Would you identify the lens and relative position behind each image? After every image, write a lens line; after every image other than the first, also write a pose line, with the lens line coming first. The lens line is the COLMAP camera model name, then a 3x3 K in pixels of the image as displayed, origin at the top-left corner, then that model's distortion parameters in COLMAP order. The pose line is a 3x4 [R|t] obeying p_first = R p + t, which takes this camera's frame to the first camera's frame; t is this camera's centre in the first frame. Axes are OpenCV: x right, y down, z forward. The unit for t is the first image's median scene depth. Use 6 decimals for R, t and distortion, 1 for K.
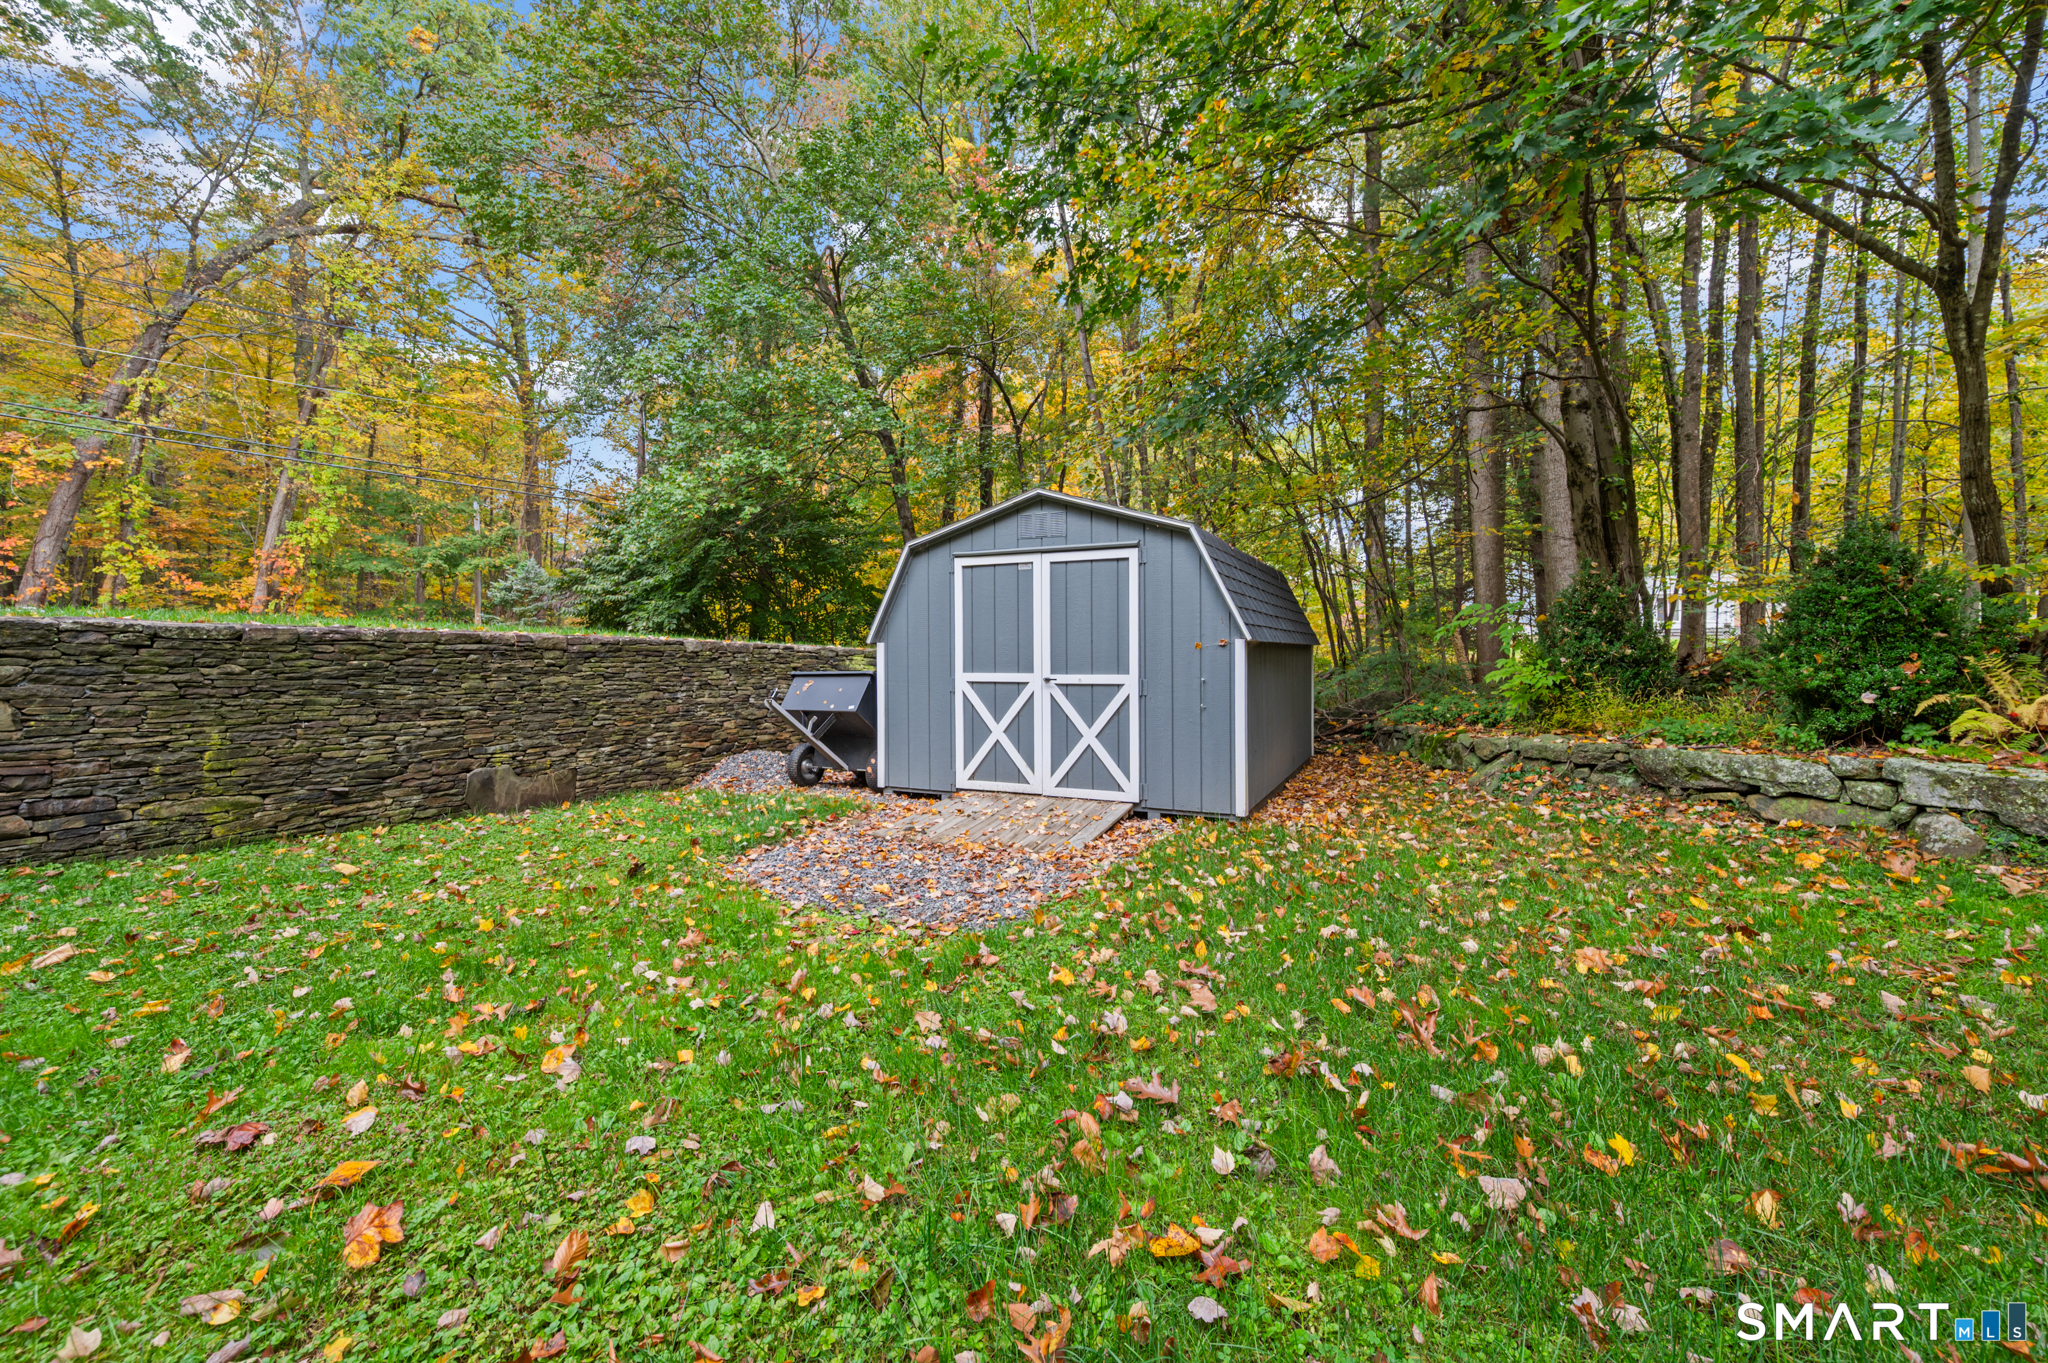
lens RADIAL K [[824.3, 0, 1031.5], [0, 824.3, 670.4], [0, 0, 1]] dist [0.000723, -0.000185]
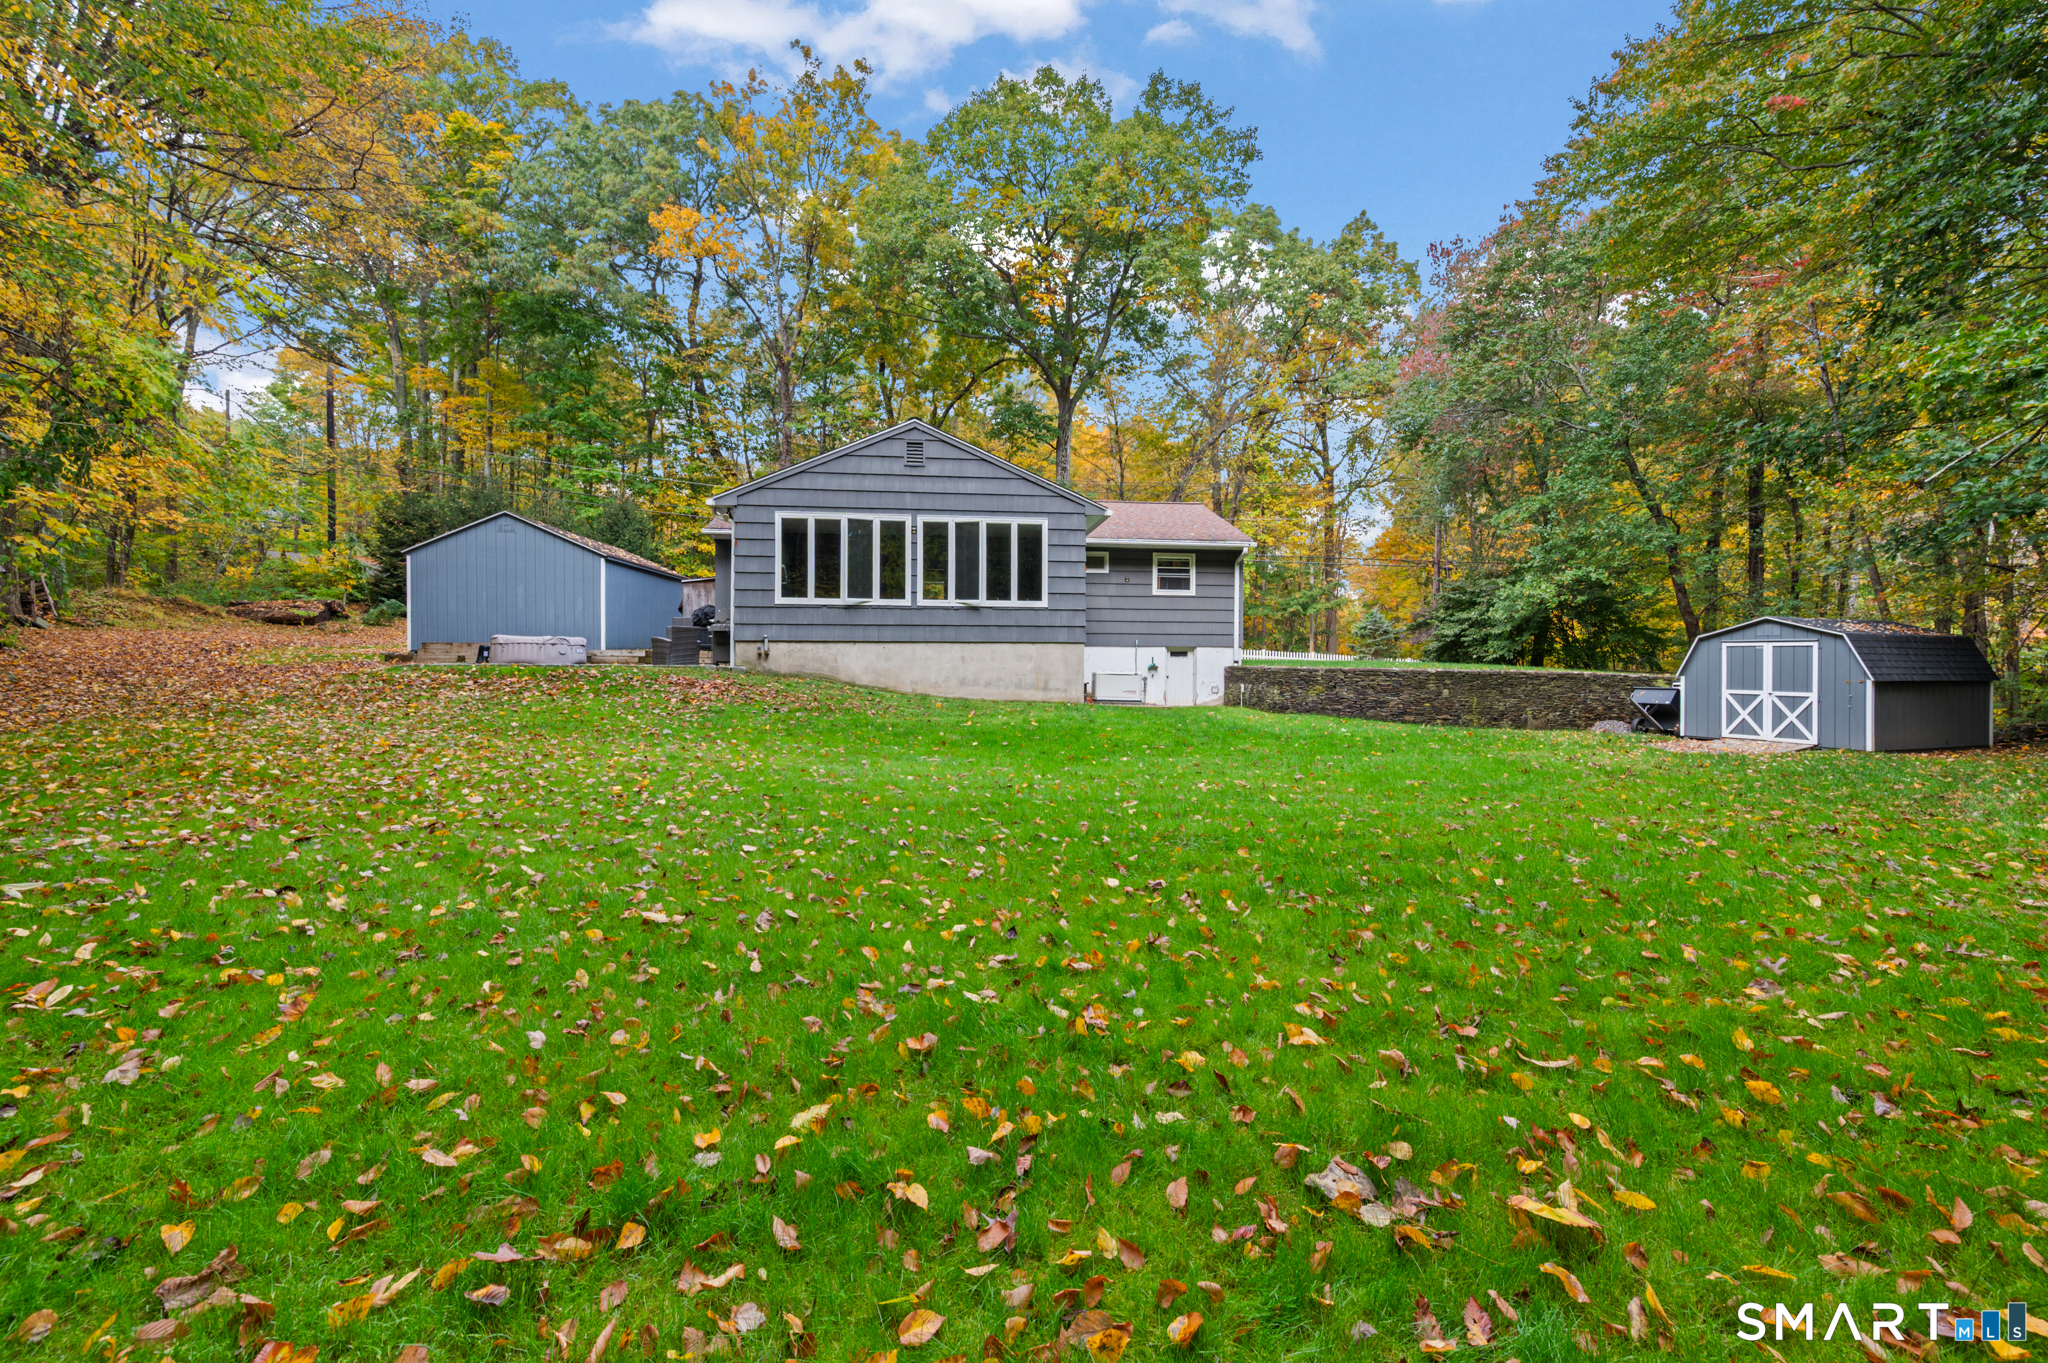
lens RADIAL K [[824.3, 0, 1031.5], [0, 824.3, 670.4], [0, 0, 1]] dist [0.000723, -0.000185]
pose [[0.703877, 0.016174, -0.710137, 0.211158], [-0.024979, 0.999686, -0.001990, 0.001377], [0.709882, 0.019139, 0.704060, -2.281384]]
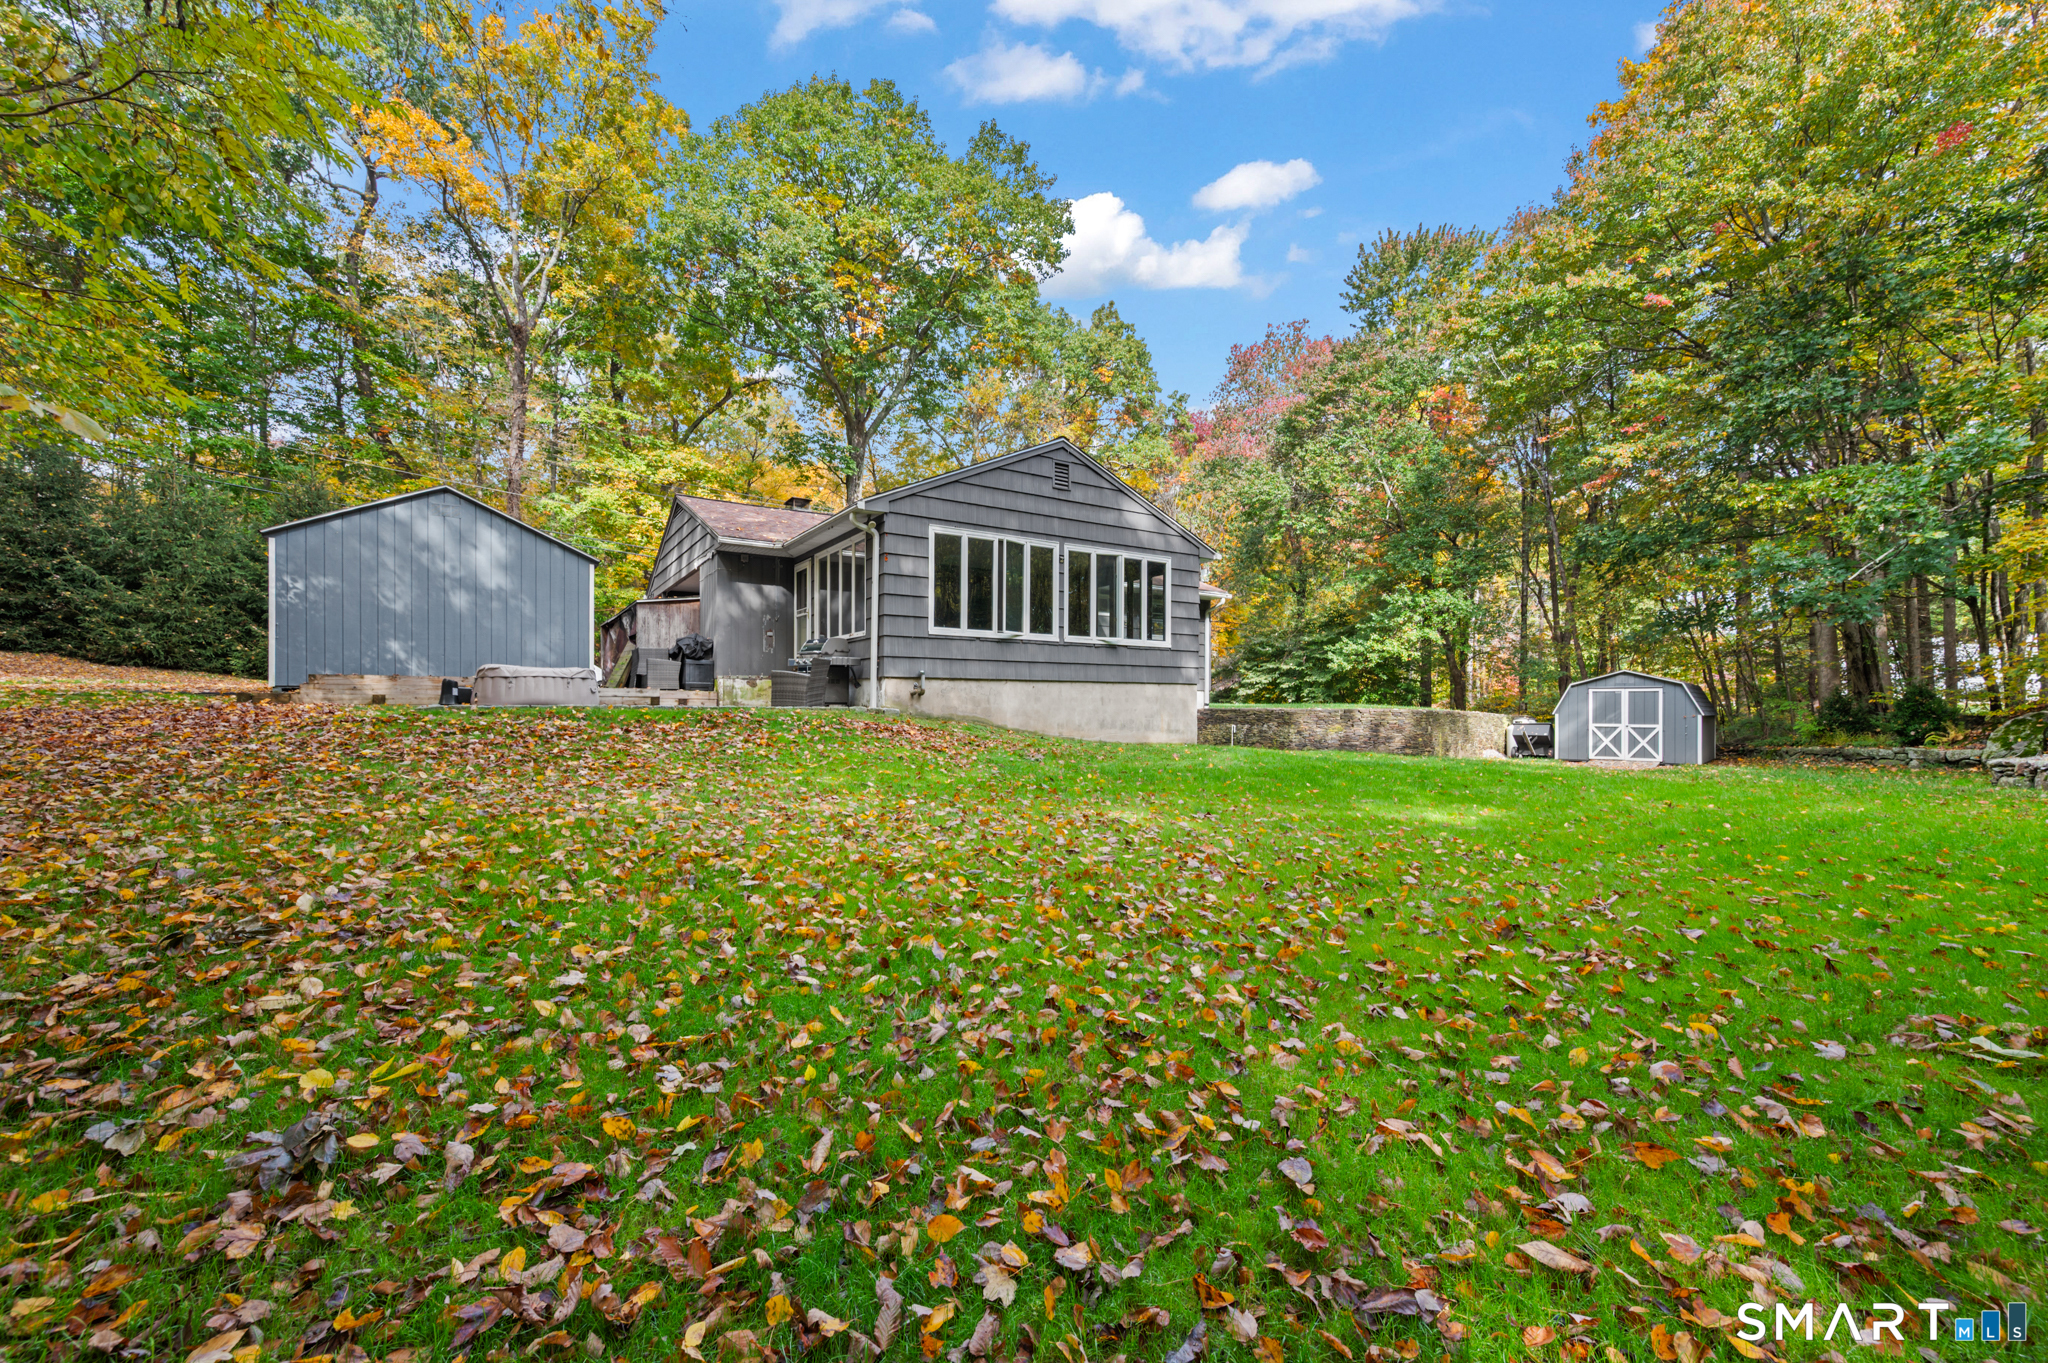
lens RADIAL K [[819.9, 0, 1021.2], [0, 819.9, 707.5], [0, 0, 1]] dist [-0.000438, -0.000156]
pose [[0.942863, 0.005041, -0.333143, -1.187131], [-0.013556, 0.999638, -0.023239, 0.046188], [0.332905, 0.026427, 0.942590, -2.961750]]
